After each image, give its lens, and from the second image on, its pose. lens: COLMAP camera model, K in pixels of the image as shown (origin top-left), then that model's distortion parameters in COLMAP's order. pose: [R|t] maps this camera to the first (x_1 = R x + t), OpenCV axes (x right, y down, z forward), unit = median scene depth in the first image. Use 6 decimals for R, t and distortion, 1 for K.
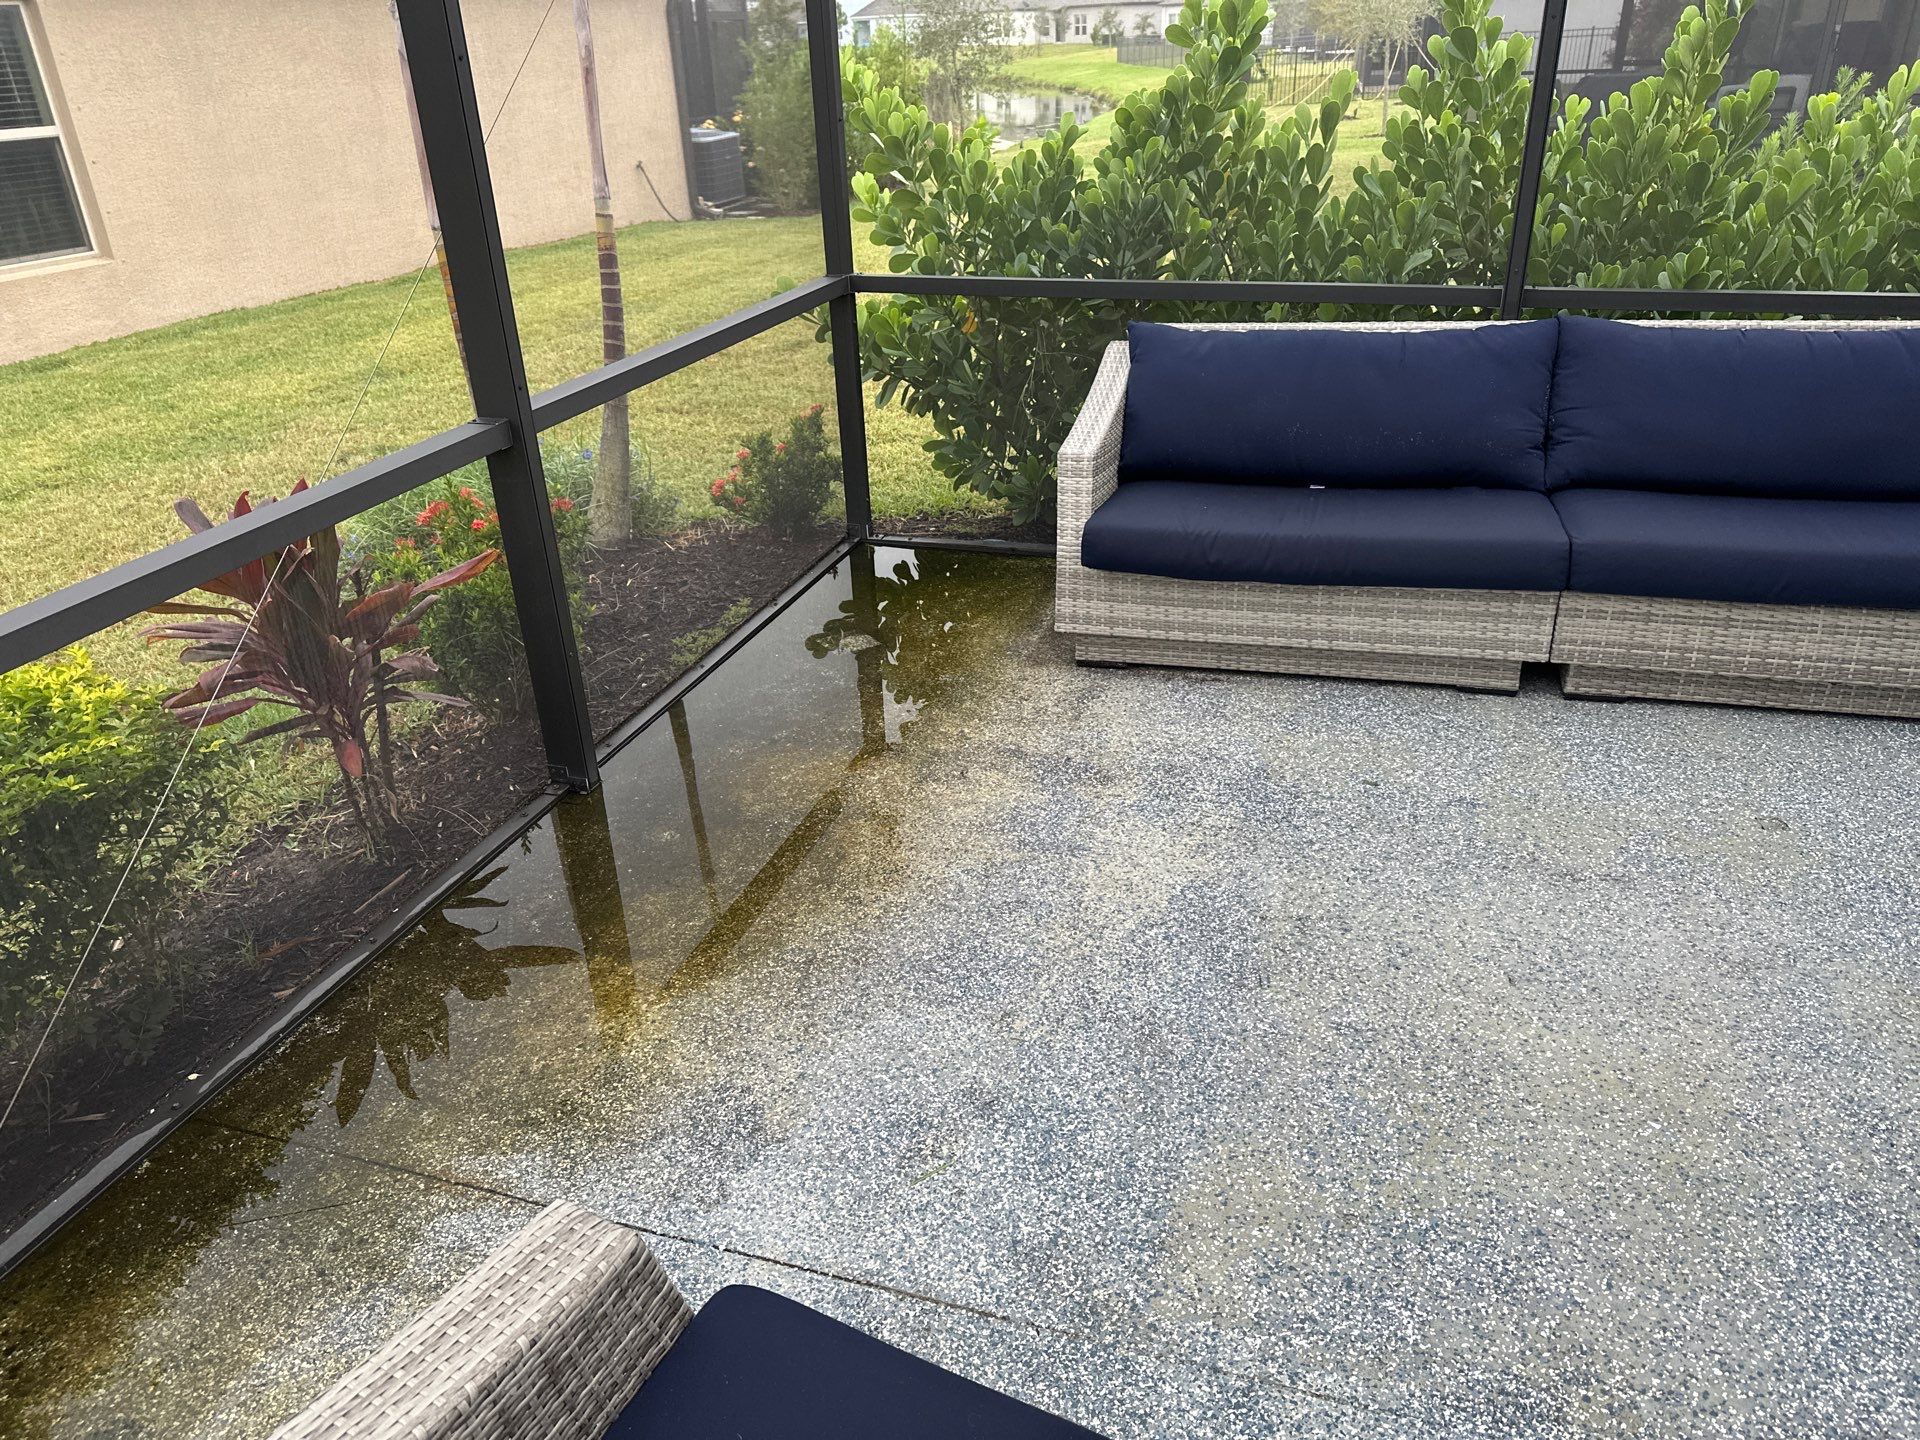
lens RADIAL K [[1351.8, 0, 958.9], [0, 1351.8, 711.0], [0, 0, 1]] dist [0.042168, -0.040086]
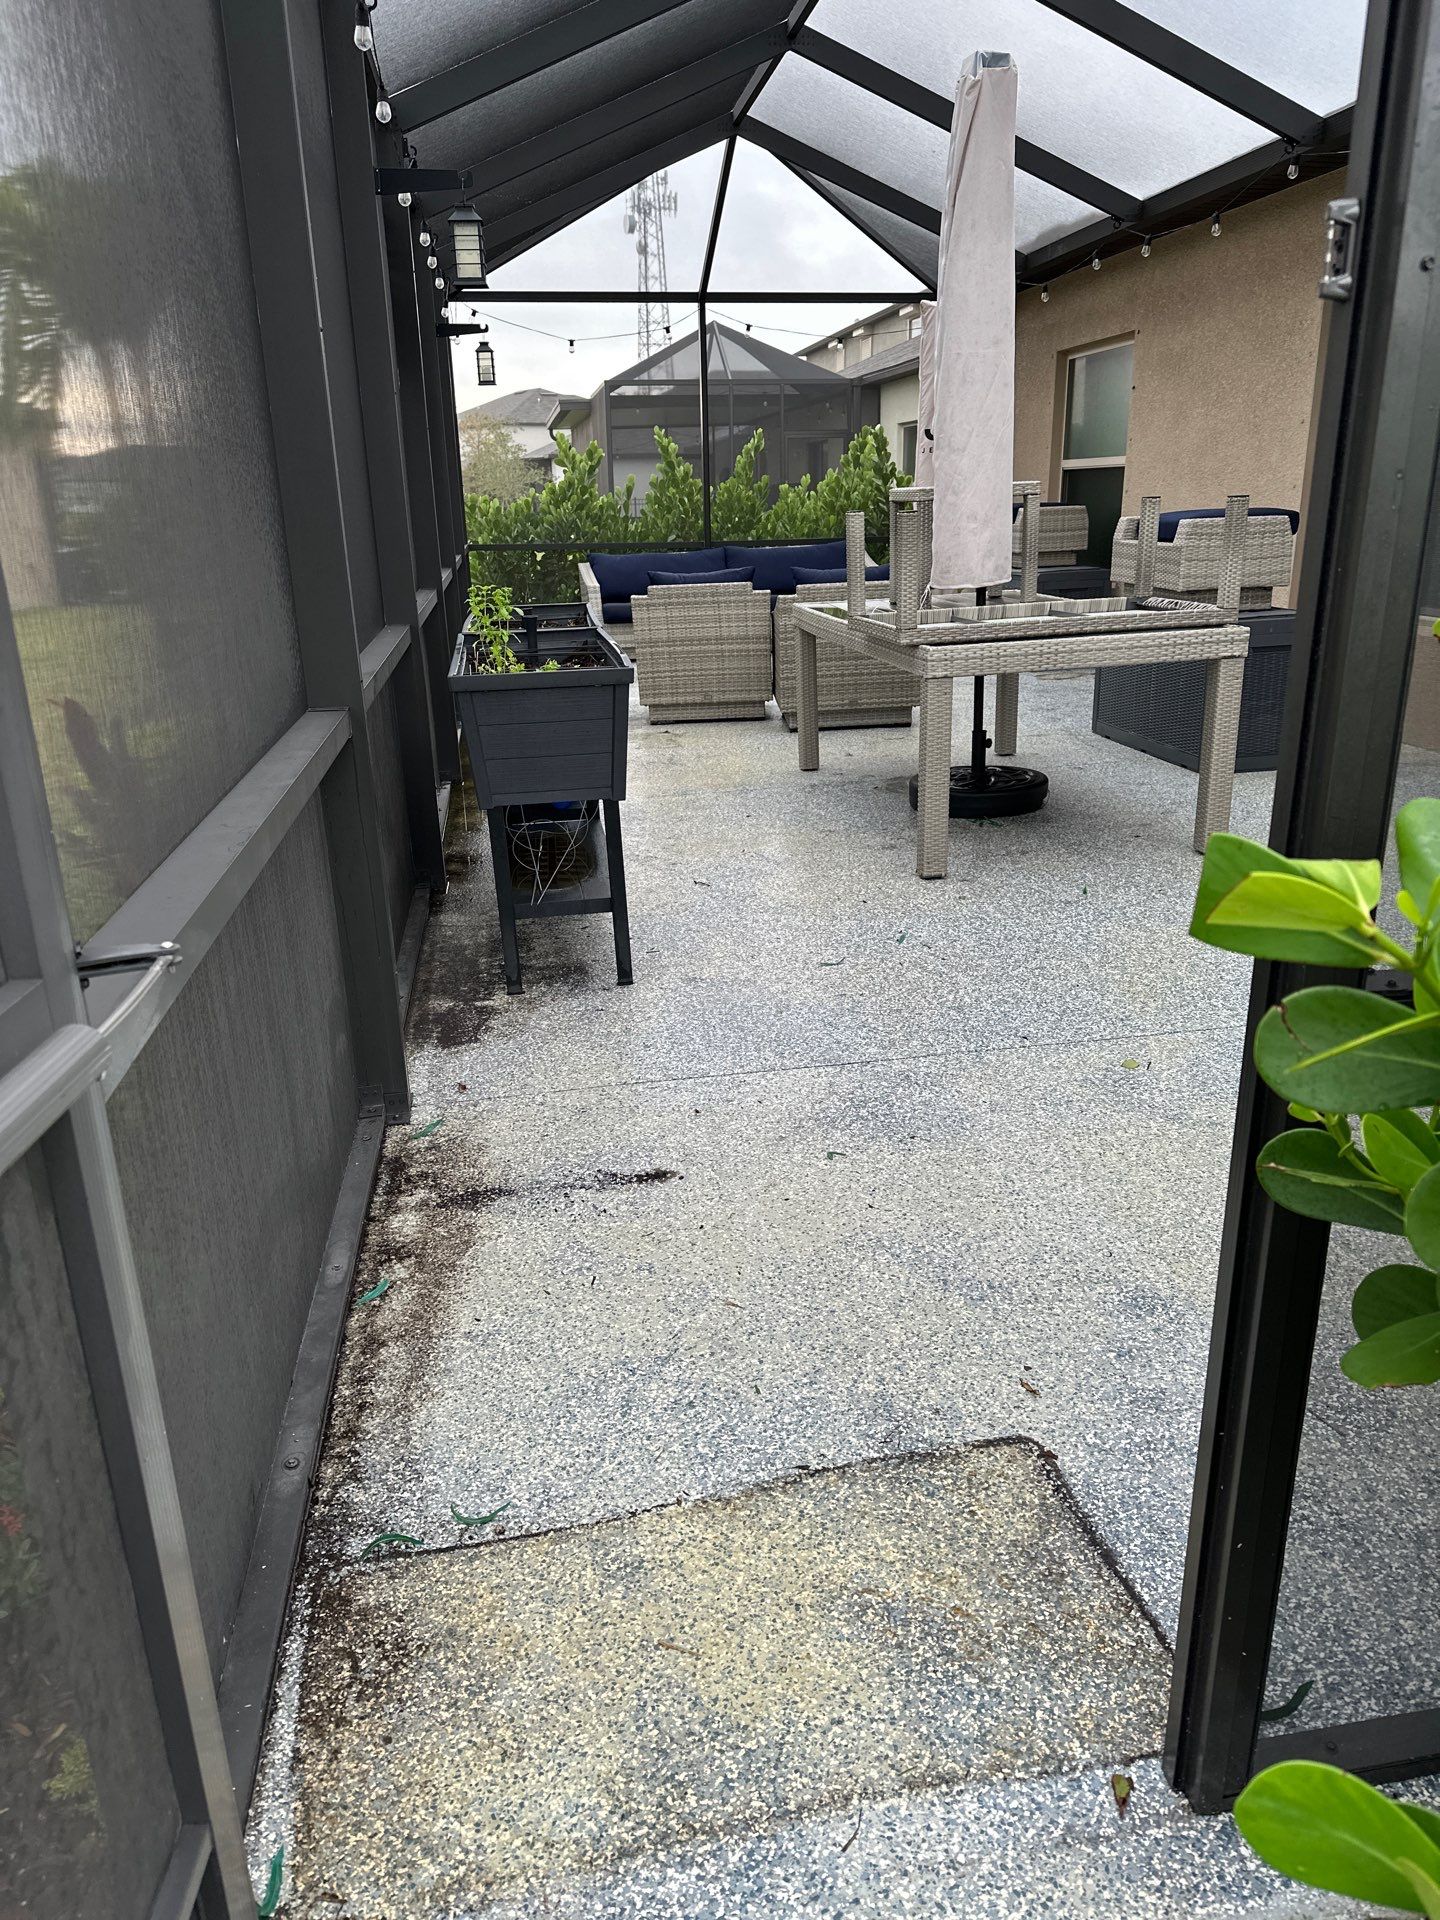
lens RADIAL K [[1351.8, 0, 720.4], [0, 1351.8, 965.6], [0, 0, 1]] dist [0.042168, -0.040086]
pose [[0.888719, -0.142567, 0.435722, -1.421446], [0.199681, 0.975905, -0.087963, 1.232451], [-0.412682, 0.165180, 0.895773, -2.180932]]
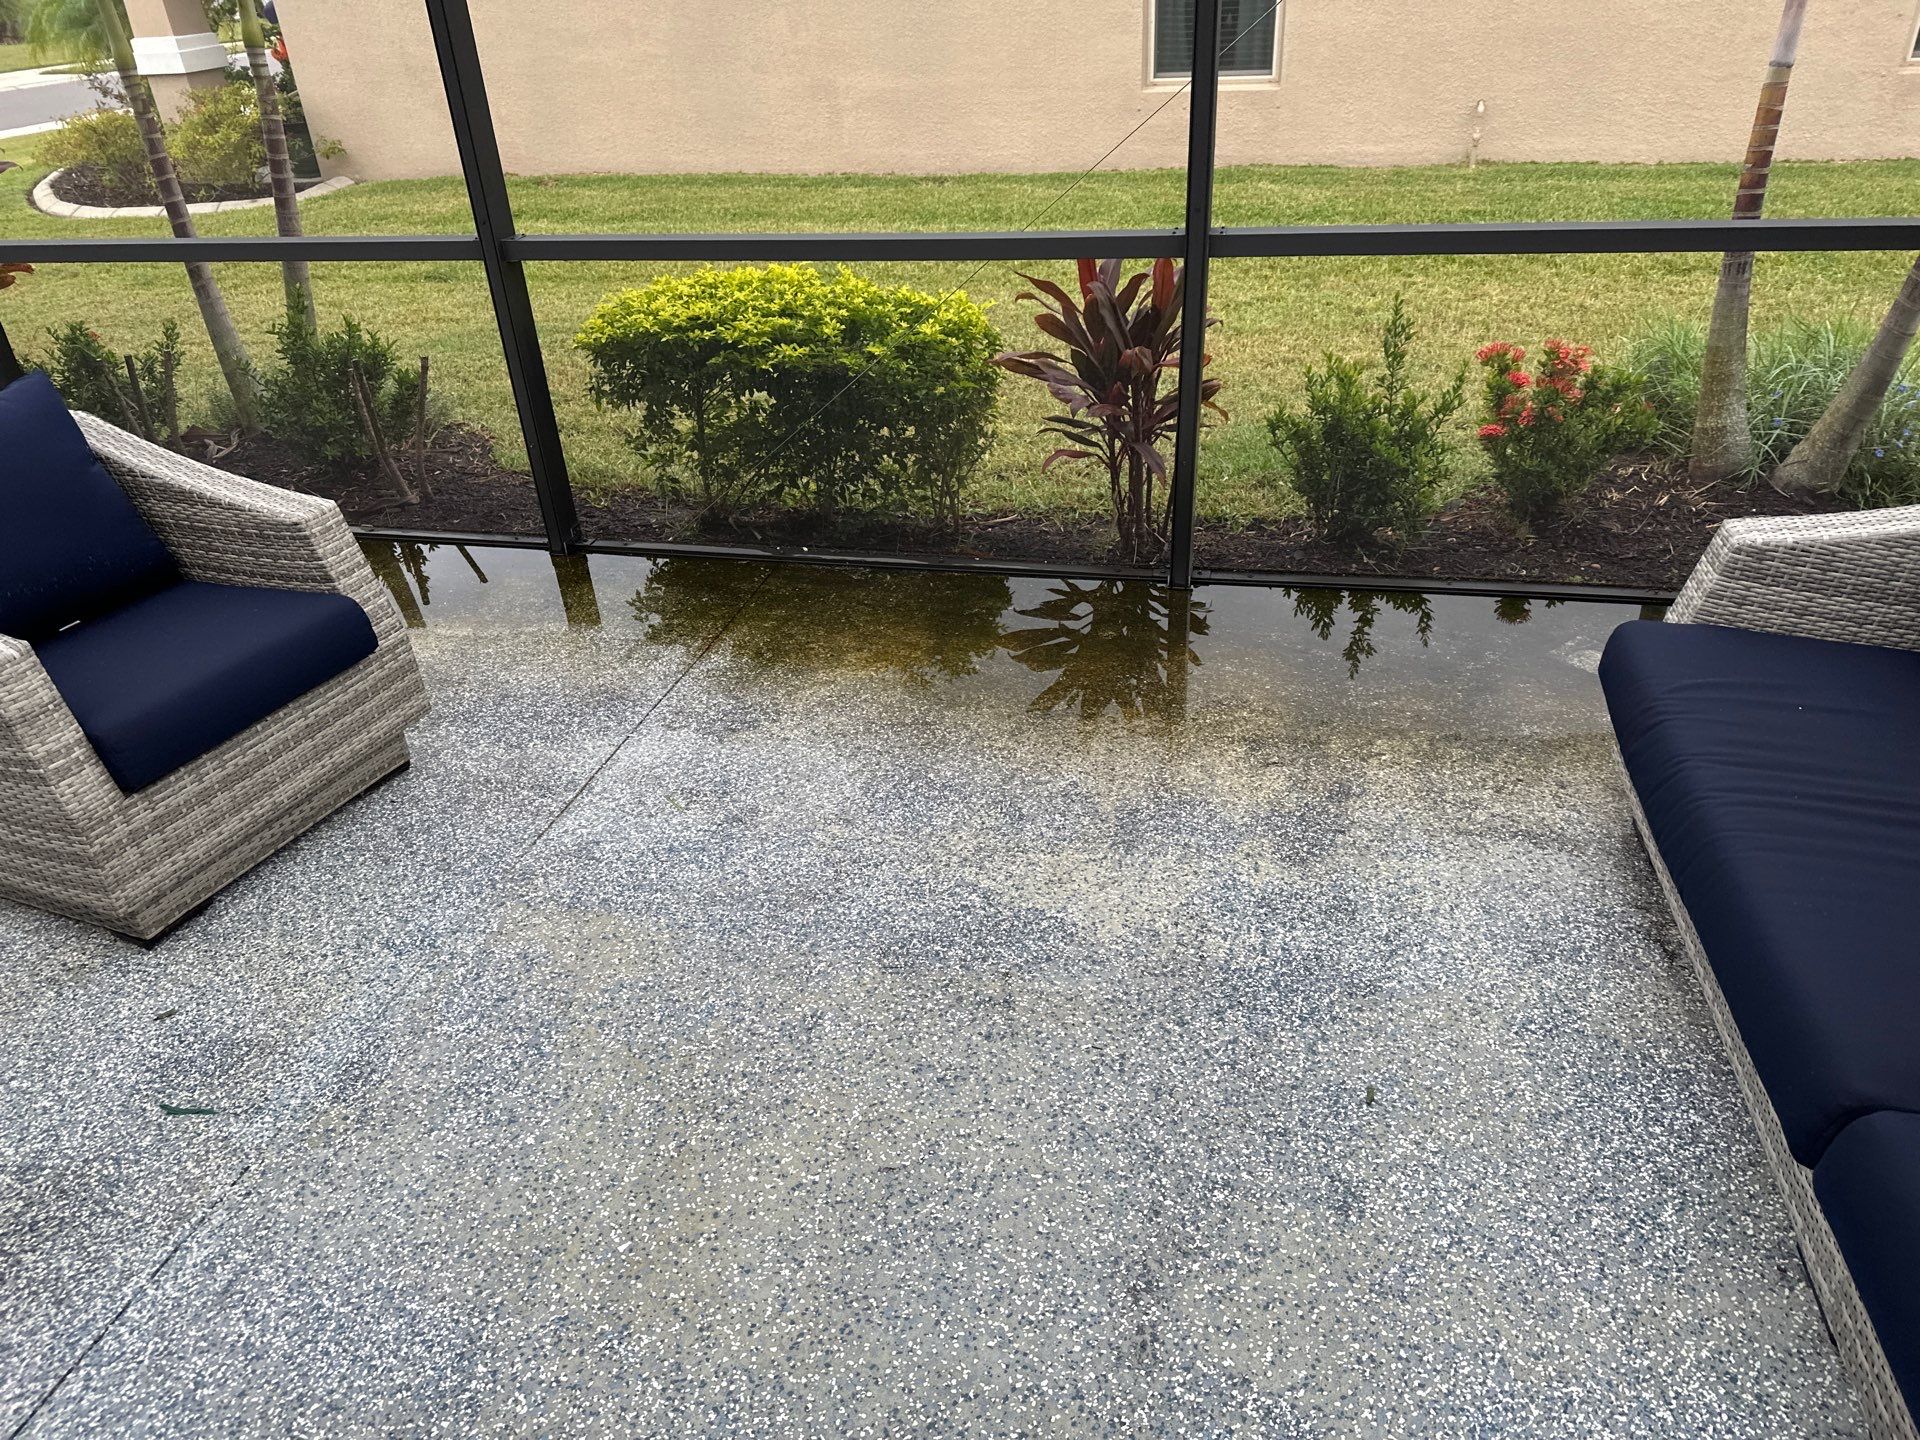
lens RADIAL K [[1351.8, 0, 945.5], [0, 1351.8, 730.1], [0, 0, 1]] dist [0.042168, -0.040086]
pose [[0.078373, 0.543216, -0.835927, 0.777030], [-0.391886, 0.787792, 0.475194, -0.333307], [0.916669, 0.290346, 0.274620, 0.609521]]
